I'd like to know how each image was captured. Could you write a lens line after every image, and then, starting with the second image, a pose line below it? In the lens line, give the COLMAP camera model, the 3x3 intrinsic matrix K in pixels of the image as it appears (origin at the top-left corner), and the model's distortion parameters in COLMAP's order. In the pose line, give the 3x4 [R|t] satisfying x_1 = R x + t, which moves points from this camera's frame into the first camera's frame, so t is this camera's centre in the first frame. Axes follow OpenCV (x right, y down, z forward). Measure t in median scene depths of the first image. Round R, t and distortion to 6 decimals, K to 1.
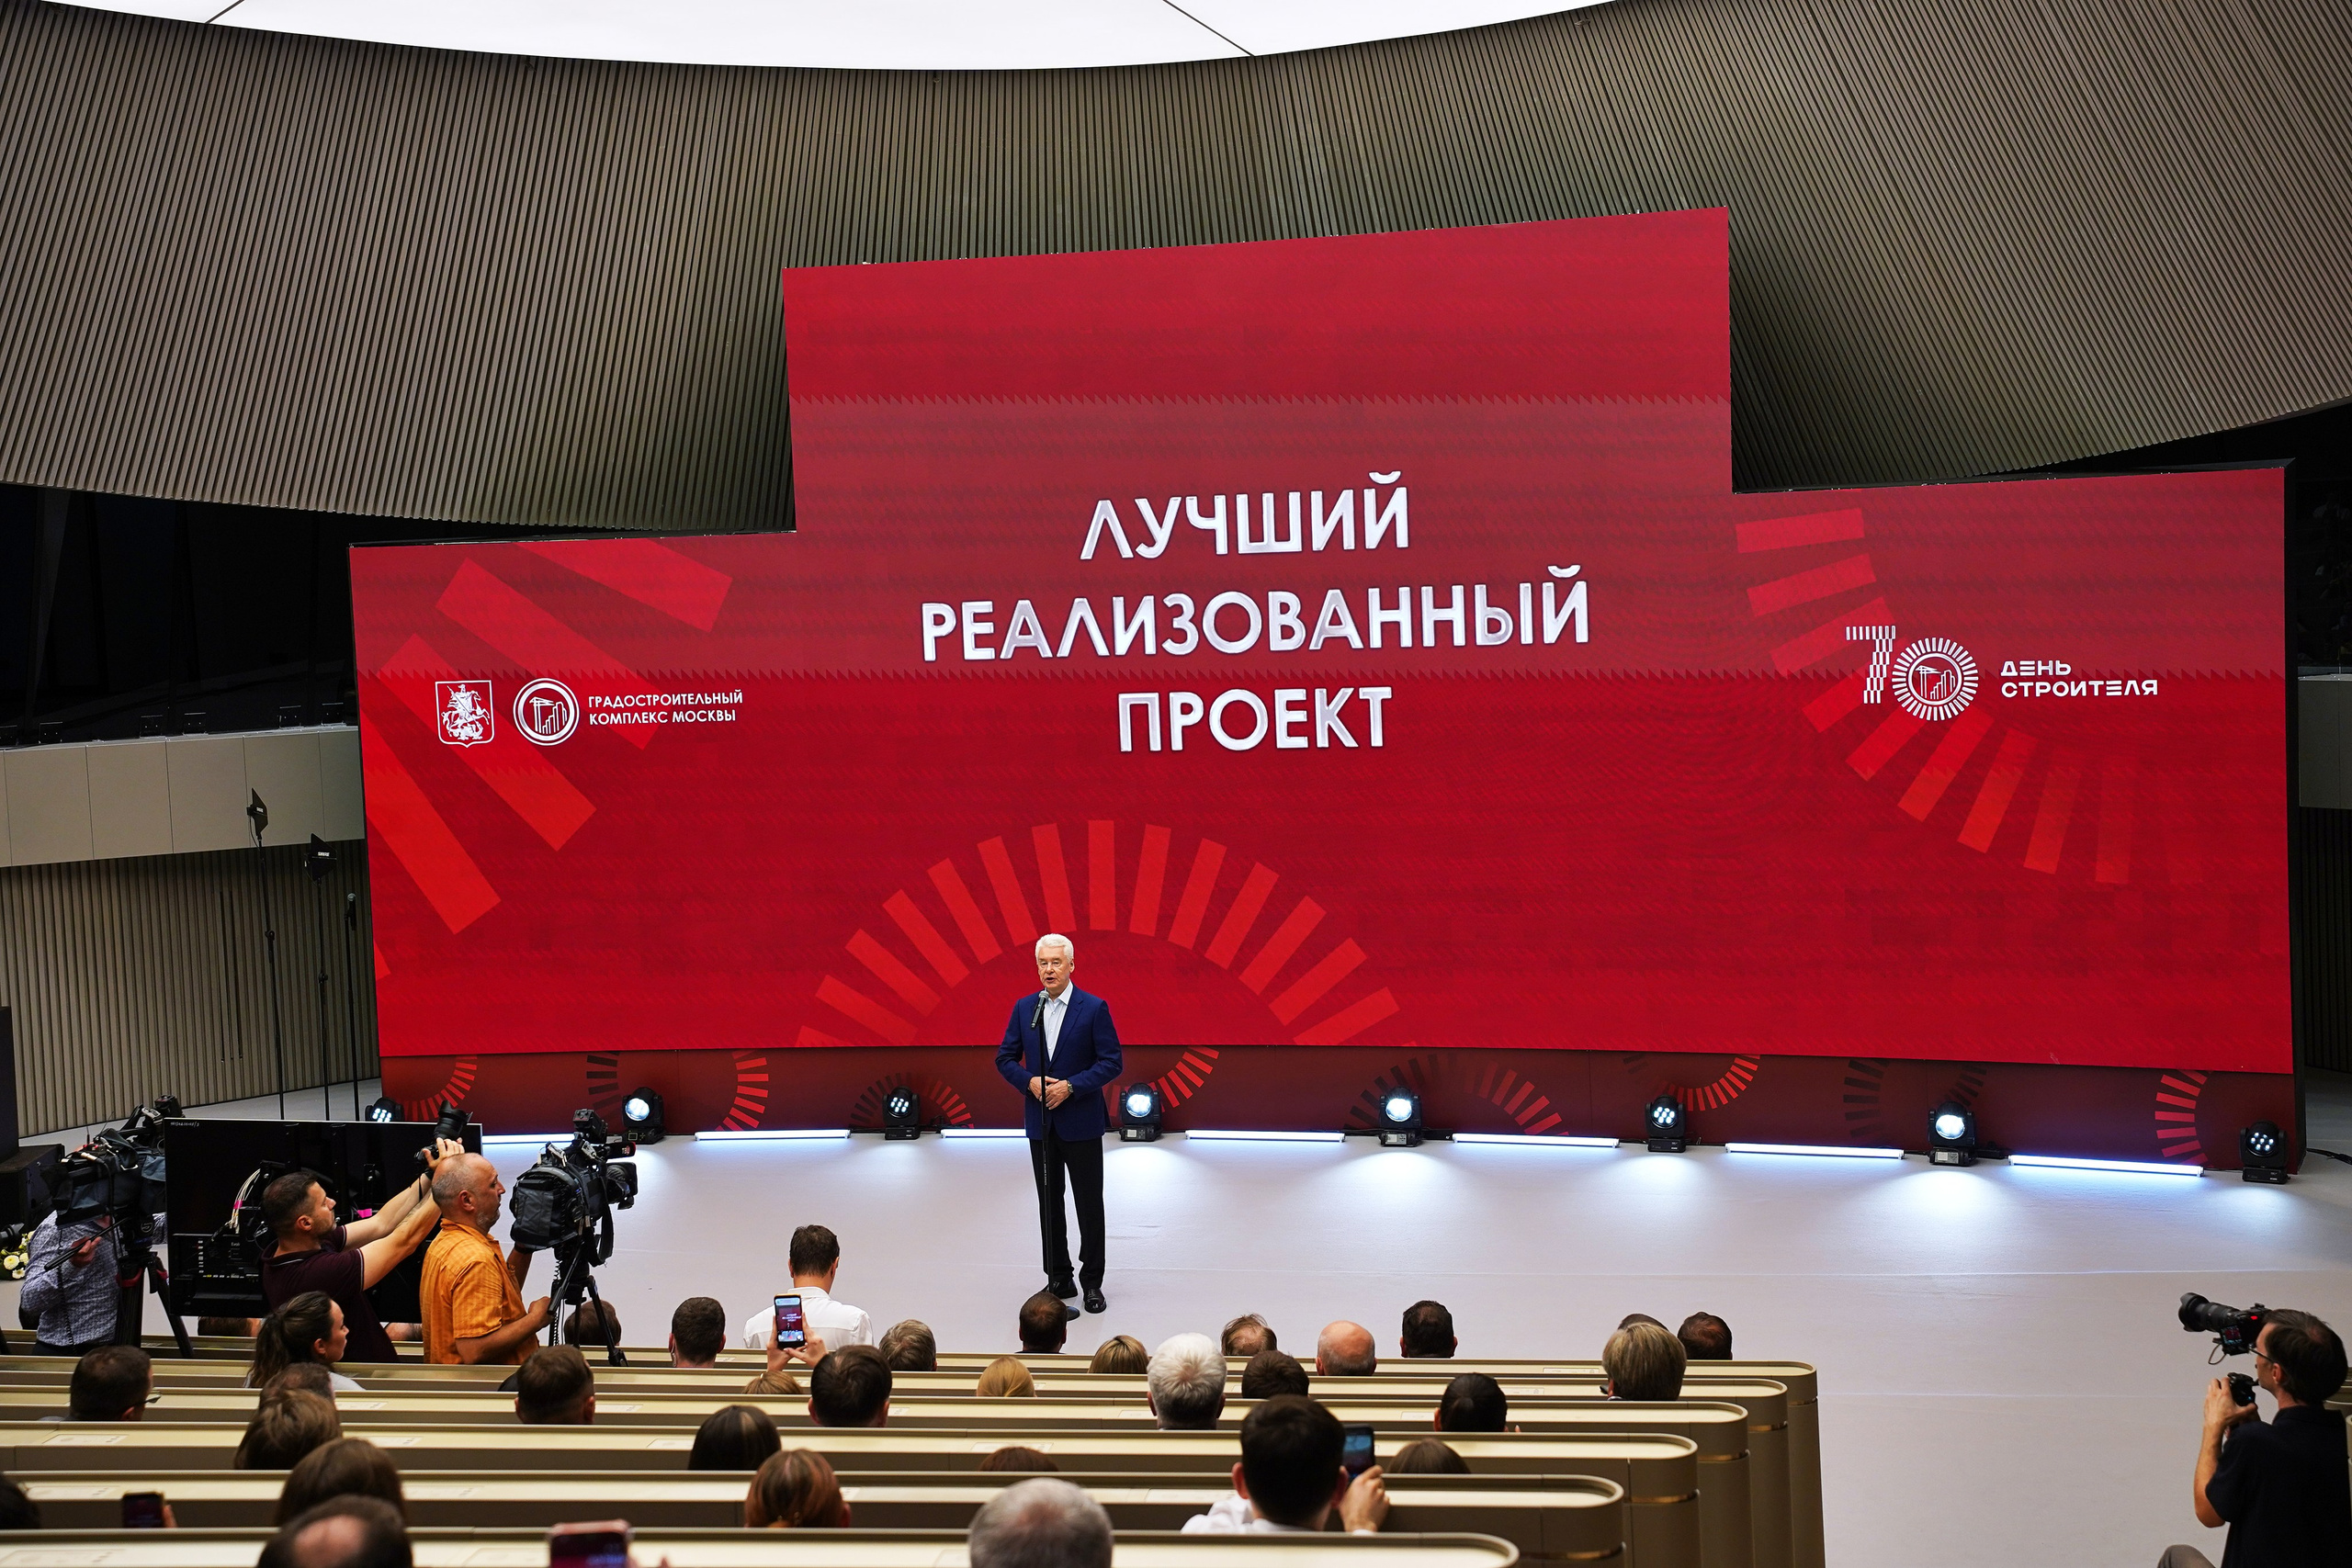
lens RADIAL K [[3197.9, 0, 1170.3], [0, 3197.9, 761.5], [0, 0, 1]] dist [0.202925, 0.098755]
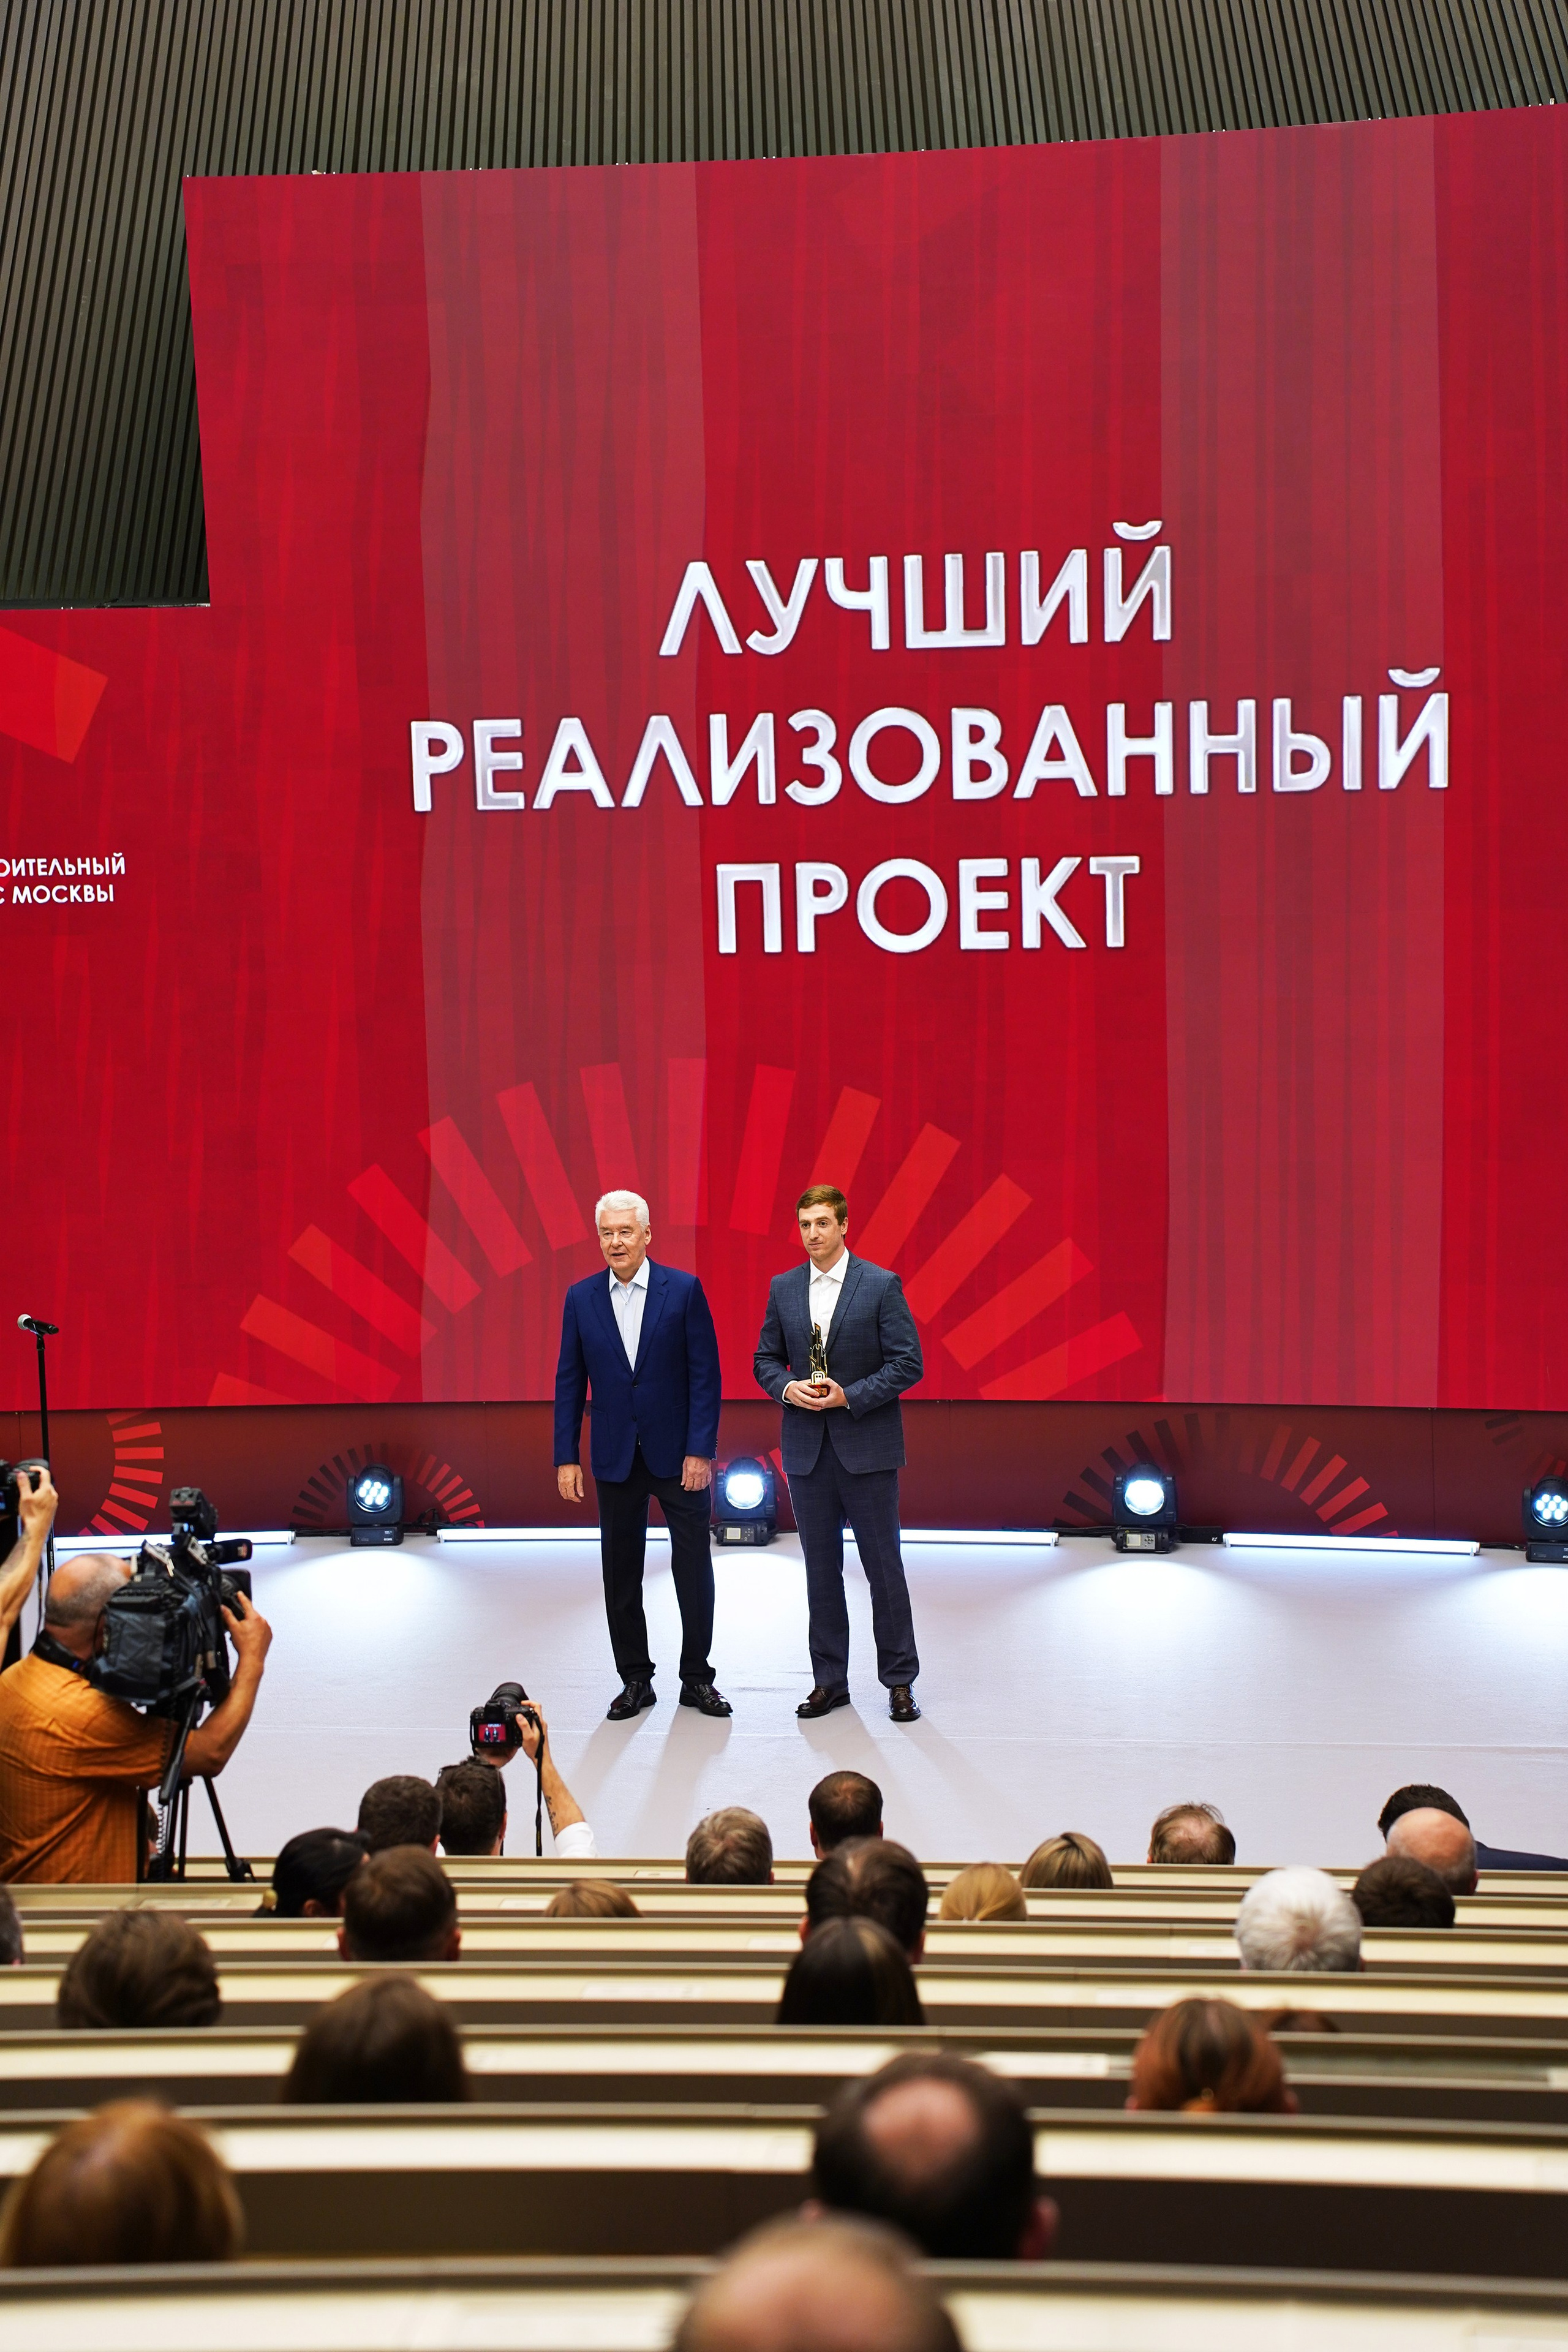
lens RADIAL K [[4823.5, 0, 790.7], [0, 4823.5, 1200.4], [0, 0, 1]] dist [0.491695, 1.301526]
pose [[0.997648, 0.002695, 0.068493, -0.069695], [-0.005798, 0.998964, 0.045143, 0.002758], [-0.068300, -0.045434, 0.996630, 0.011439]]
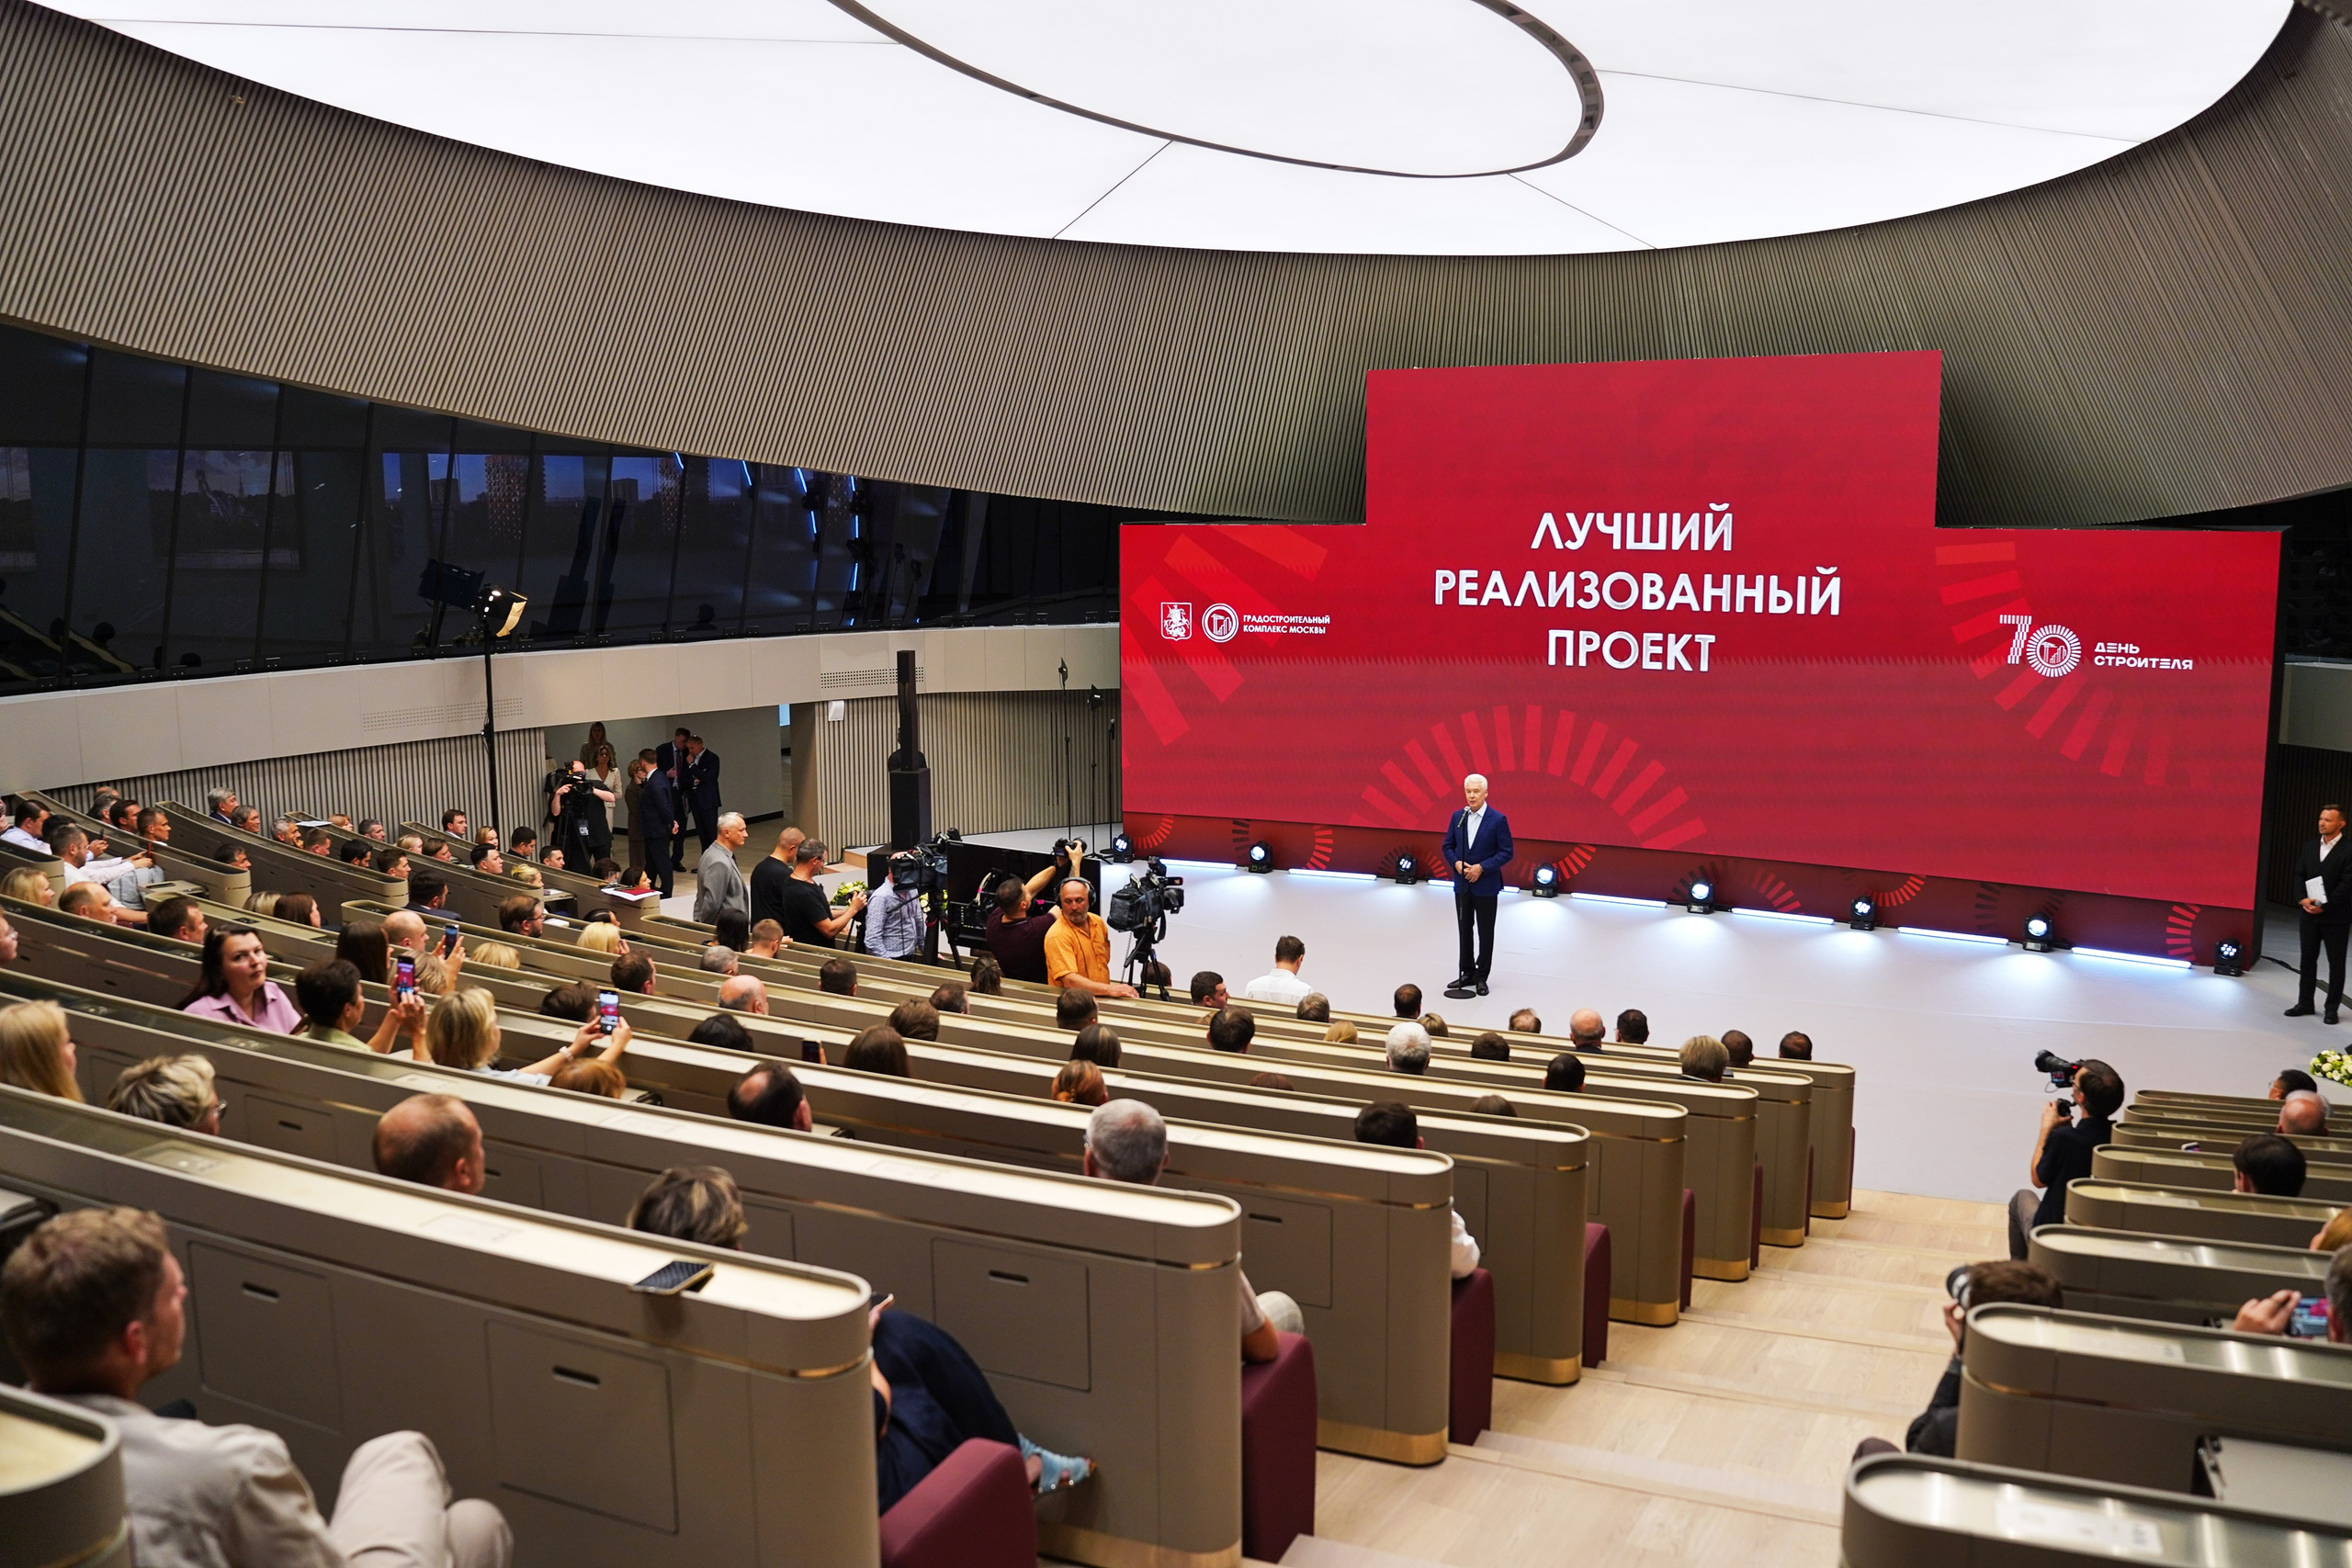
lens RADIAL K [[1901.8, 0, 1182.5], [0, 1901.8, 777.7], [0, 0, 1]] dist [-0.100659, 0.062936]
pose [[0.966068, 0.071140, -0.248297, 0.050352], [-0.054040, 0.995716, 0.075028, -0.008399], [0.252571, -0.059064, 0.965774, -0.003136]]
